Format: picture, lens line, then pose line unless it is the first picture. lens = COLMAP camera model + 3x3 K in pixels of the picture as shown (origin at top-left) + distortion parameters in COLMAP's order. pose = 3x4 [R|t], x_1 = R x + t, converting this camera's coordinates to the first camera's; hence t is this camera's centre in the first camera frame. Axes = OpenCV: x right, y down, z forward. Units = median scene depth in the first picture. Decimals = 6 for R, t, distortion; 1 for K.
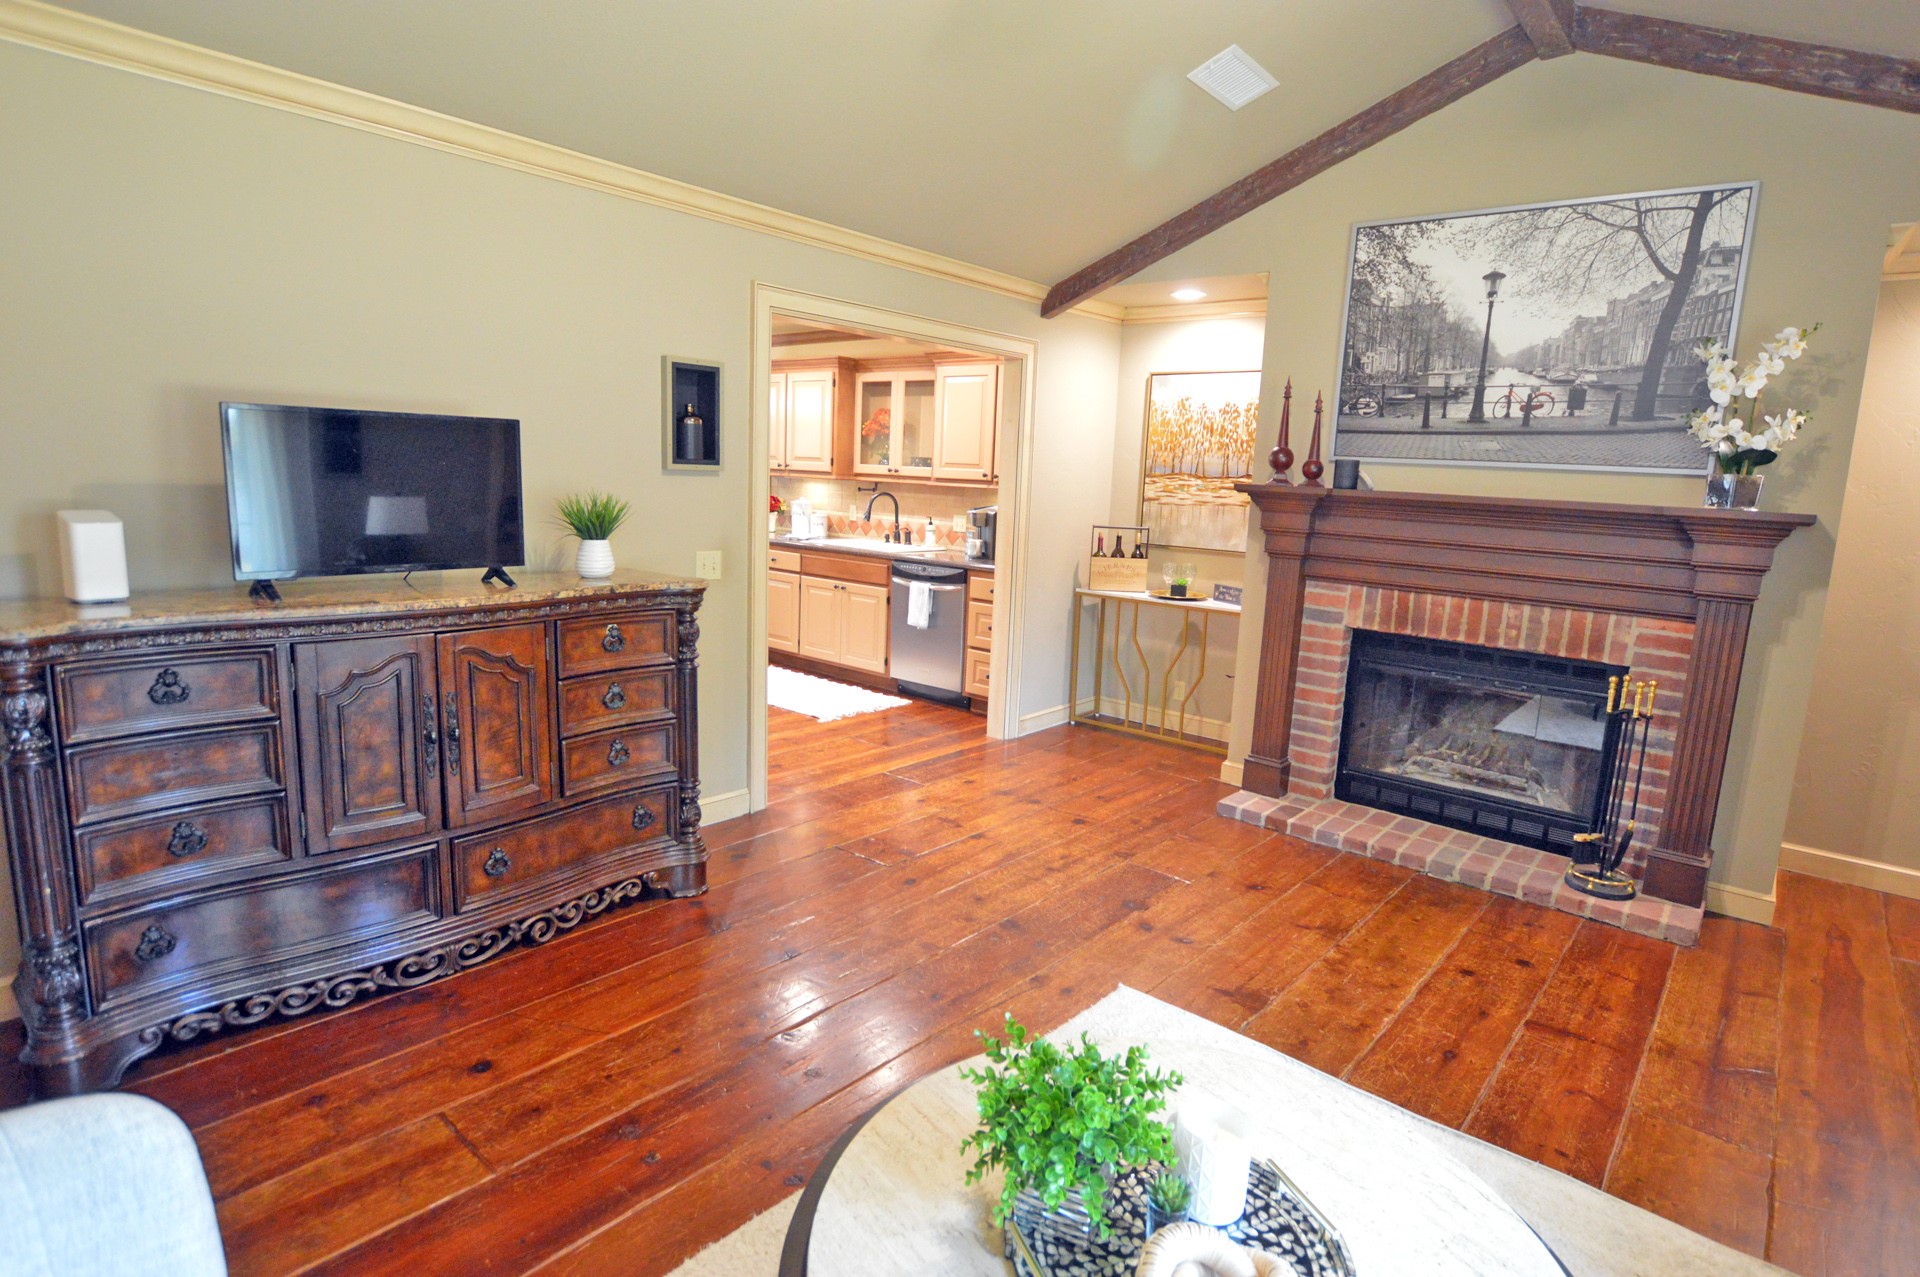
lens RADIAL K [[1006.1, 0, 975.0], [0, 1006.1, 647.8], [0, 0, 1]] dist [-0.007315, -0.000738]
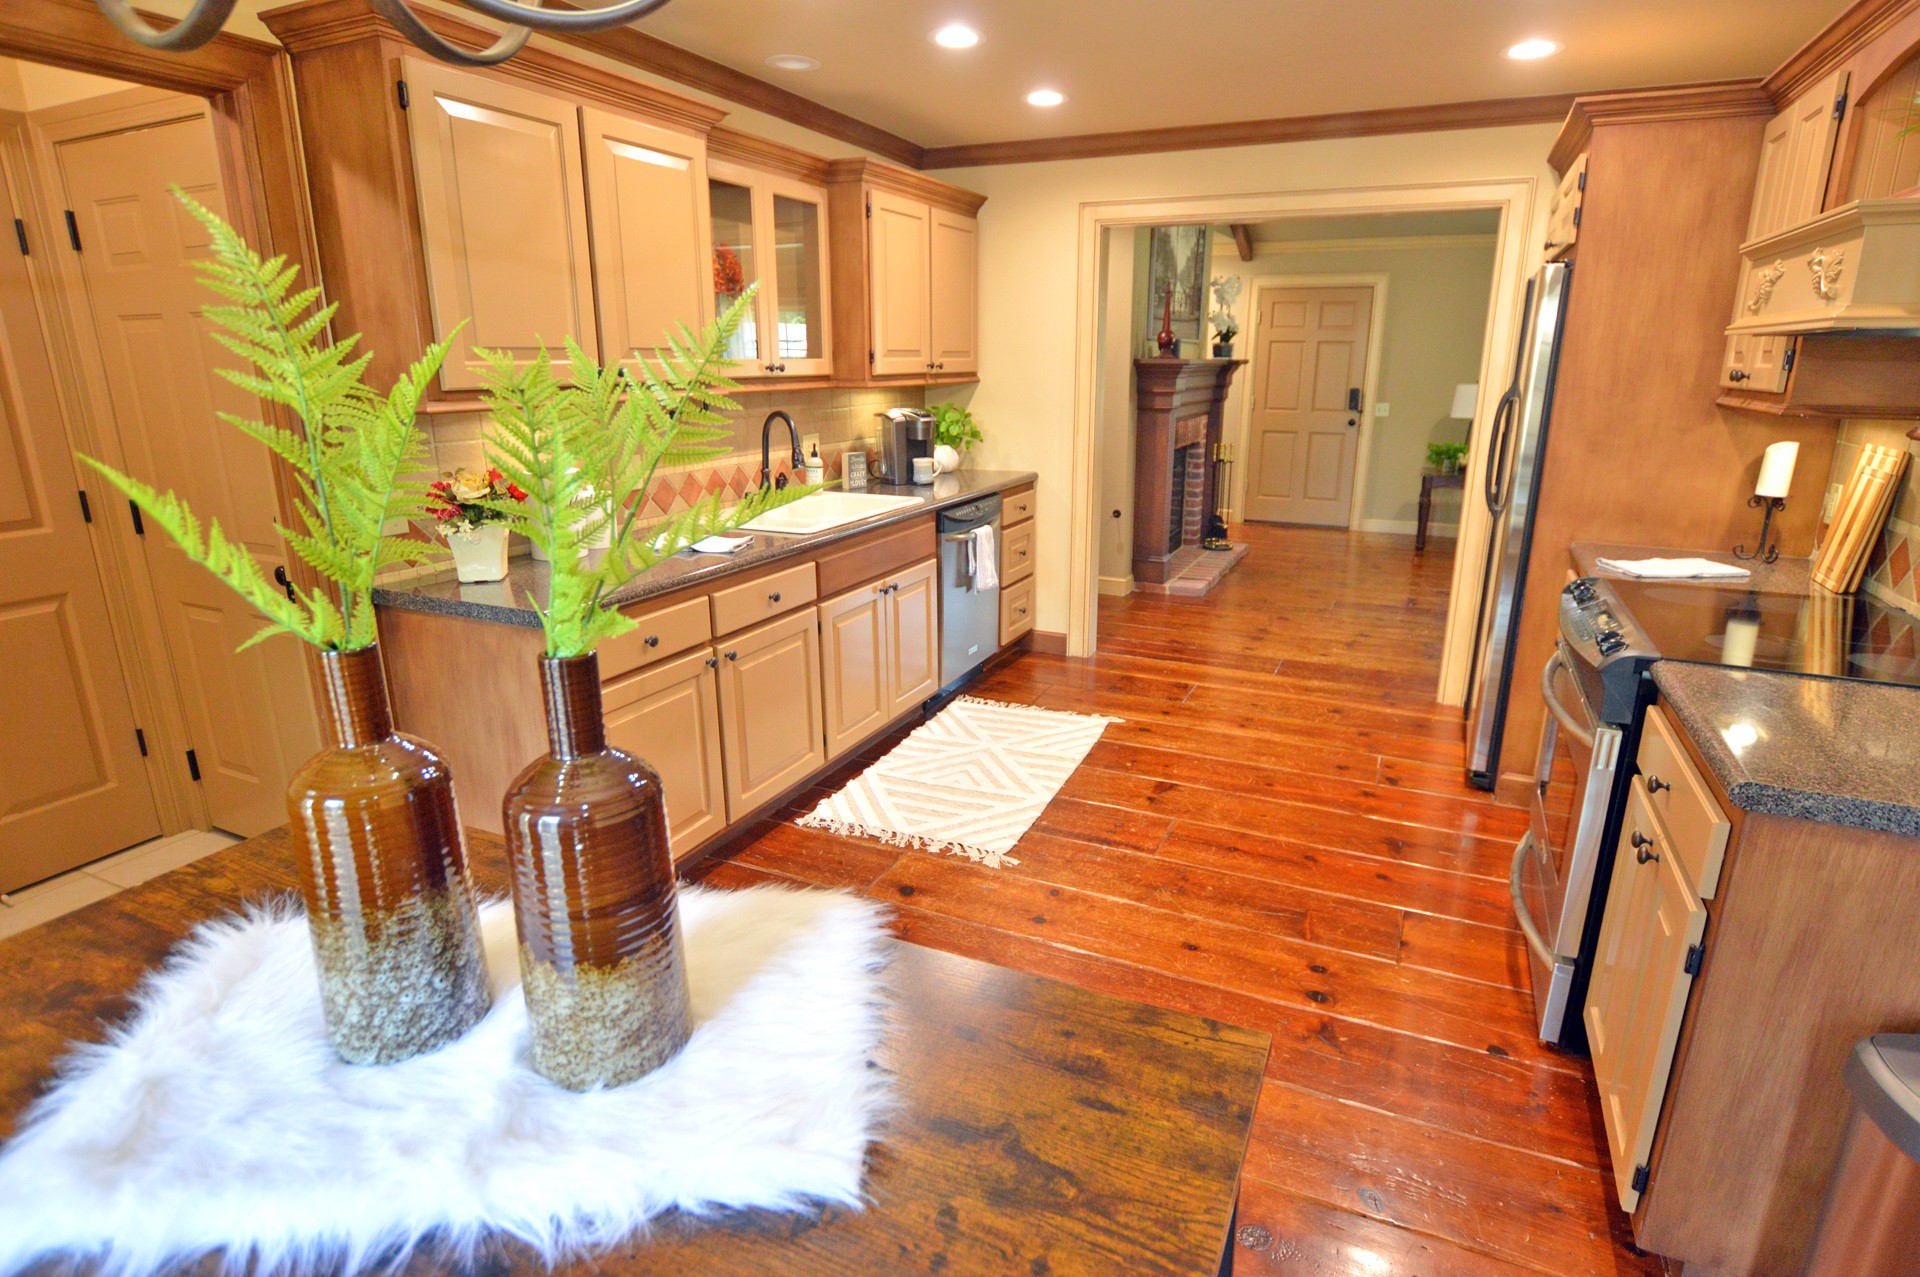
lens RADIAL K [[1006.1, 0, 962.0], [0, 1006.1, 642.0], [0, 0, 1]] dist [-0.007315, -0.000738]
pose [[-0.264224, -0.306438, 0.914484, -1.168992], [0.159523, 0.921236, 0.354792, -0.395711], [-0.951177, 0.239626, -0.194529, 1.908385]]
